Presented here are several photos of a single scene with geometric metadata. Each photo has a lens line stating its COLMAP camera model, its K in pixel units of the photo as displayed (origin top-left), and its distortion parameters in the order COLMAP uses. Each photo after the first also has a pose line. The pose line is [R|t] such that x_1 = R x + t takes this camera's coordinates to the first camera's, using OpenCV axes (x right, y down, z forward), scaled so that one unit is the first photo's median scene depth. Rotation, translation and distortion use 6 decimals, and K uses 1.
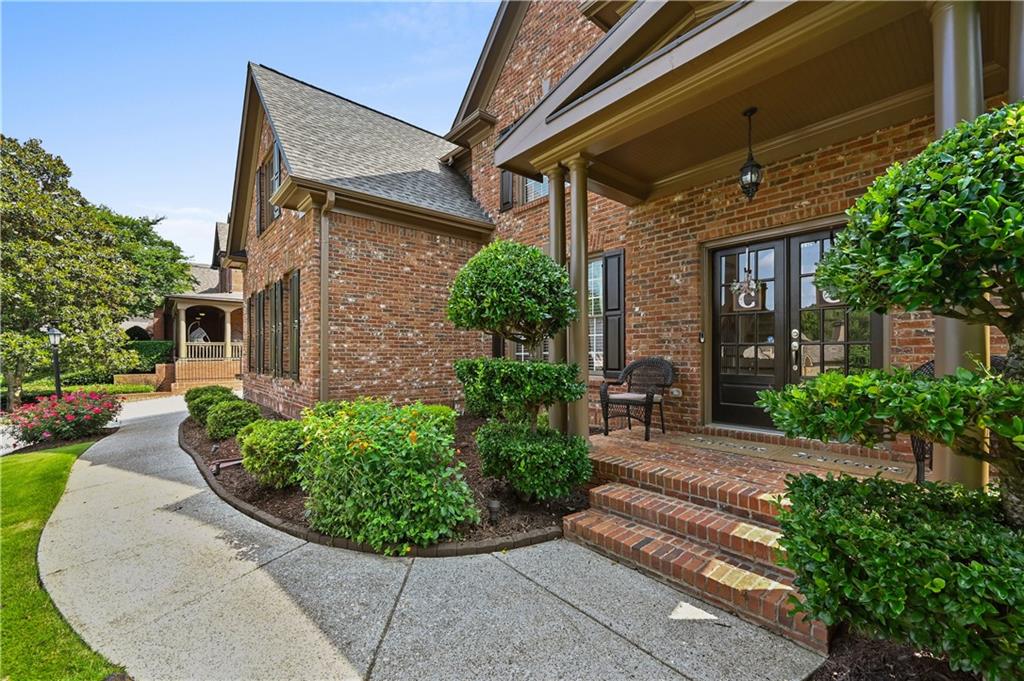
lens RADIAL K [[408.3, 0, 507.6], [0, 408.3, 346.5], [0, 0, 1]] dist [0.000911, -0.000122]
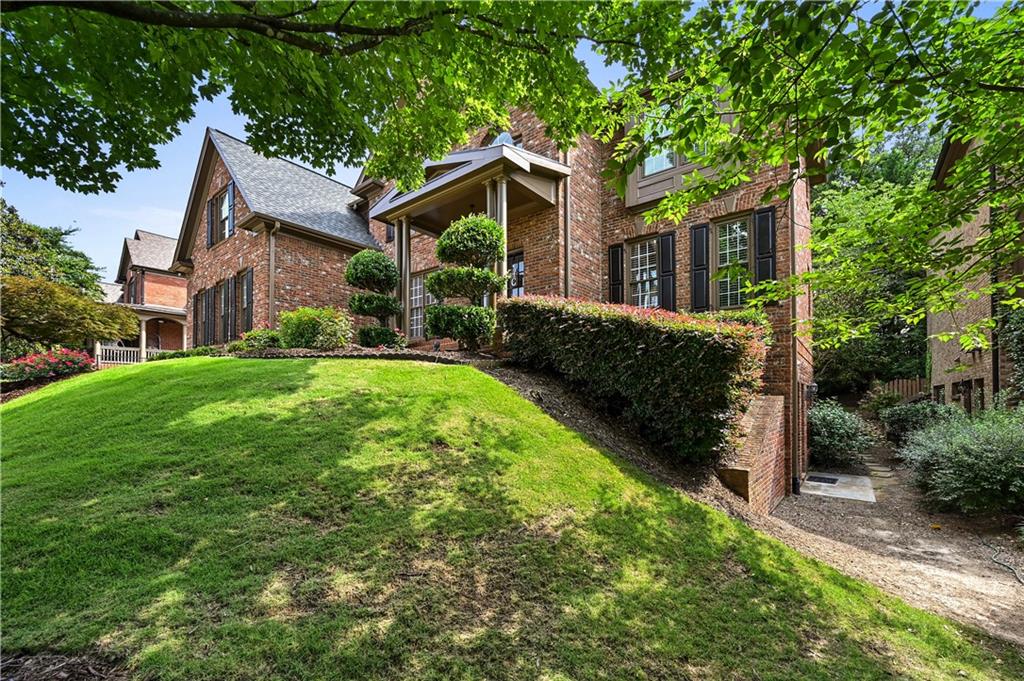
lens RADIAL K [[418.0, 0, 513.8], [0, 418.0, 385.1], [0, 0, 1]] dist [0.001724, 0.000191]
pose [[0.980176, 0.005016, 0.198067, 0.148247], [-0.001703, 0.999856, -0.016893, 0.252818], [-0.198123, 0.016221, 0.980043, -0.686795]]
